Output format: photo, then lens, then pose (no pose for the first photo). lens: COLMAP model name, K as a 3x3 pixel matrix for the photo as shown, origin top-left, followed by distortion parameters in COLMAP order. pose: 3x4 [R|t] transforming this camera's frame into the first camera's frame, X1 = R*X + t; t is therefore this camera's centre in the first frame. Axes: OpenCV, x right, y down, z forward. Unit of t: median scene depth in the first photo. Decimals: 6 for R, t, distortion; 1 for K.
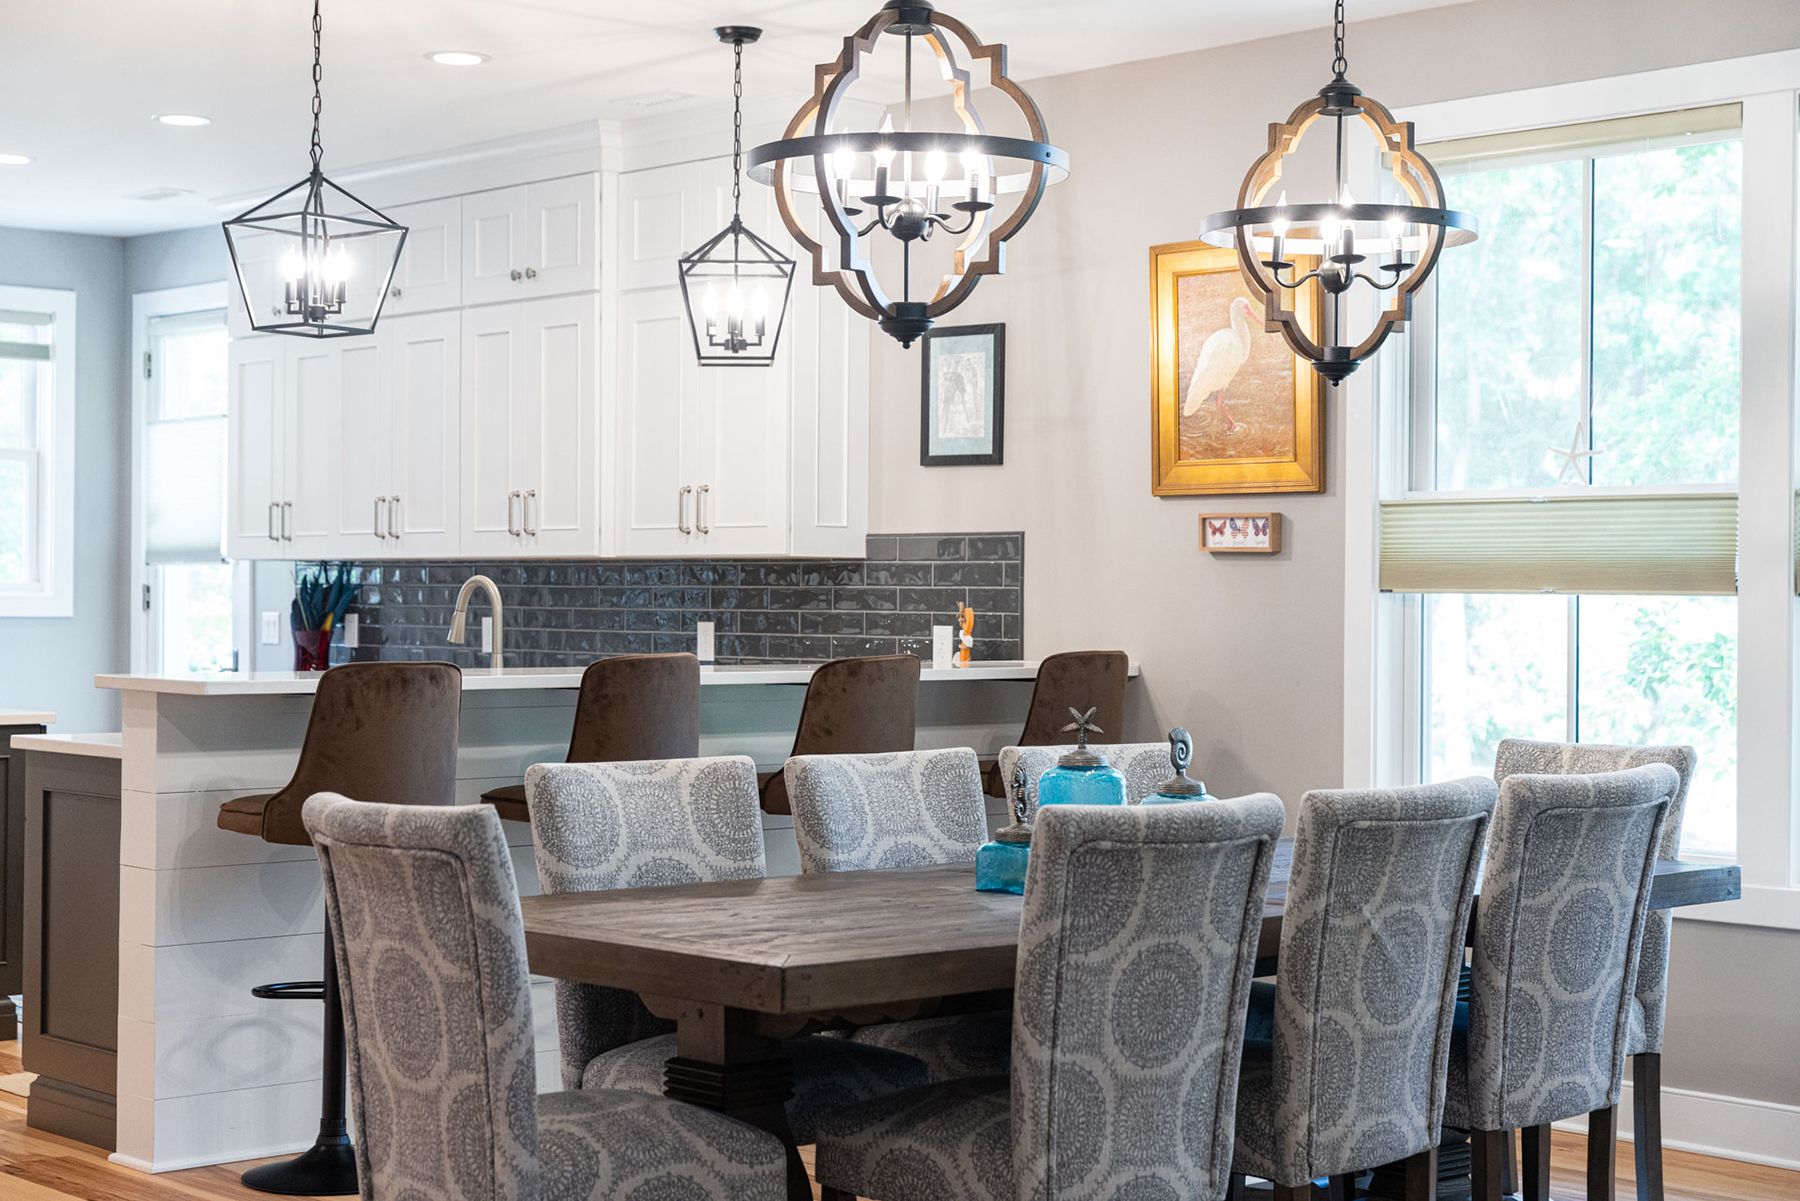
lens RADIAL K [[2967.6, 0, 900.2], [0, 2967.6, 598.9], [0, 0, 1]] dist [-0.004144, 0.000000]
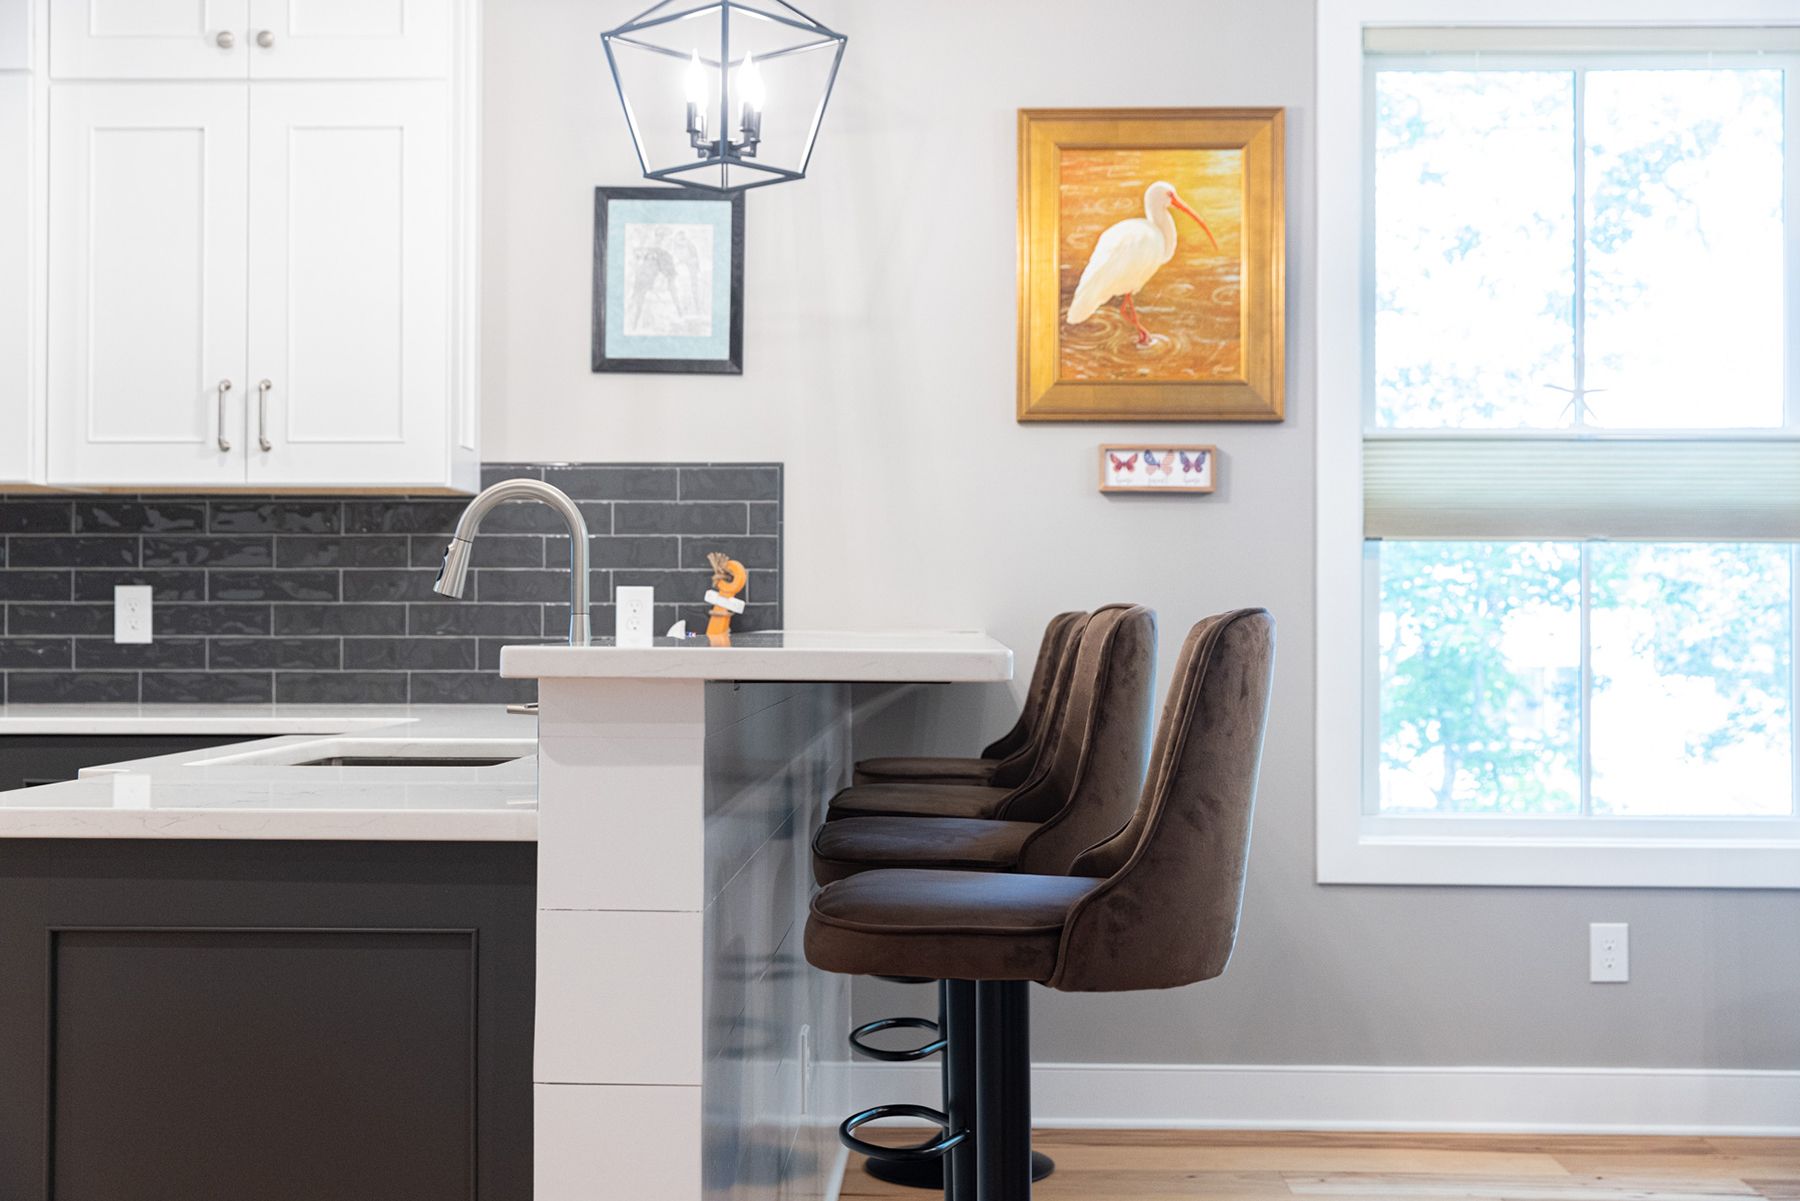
lens RADIAL K [[2683.2, 0, 900.0], [0, 2683.2, 599.2], [0, 0, 1]] dist [0.007003, 0.000000]
pose [[0.695805, -0.017280, 0.718023, -0.441846], [0.003486, 0.999780, 0.020683, -0.001576], [-0.718222, -0.011888, 0.695712, 0.498852]]
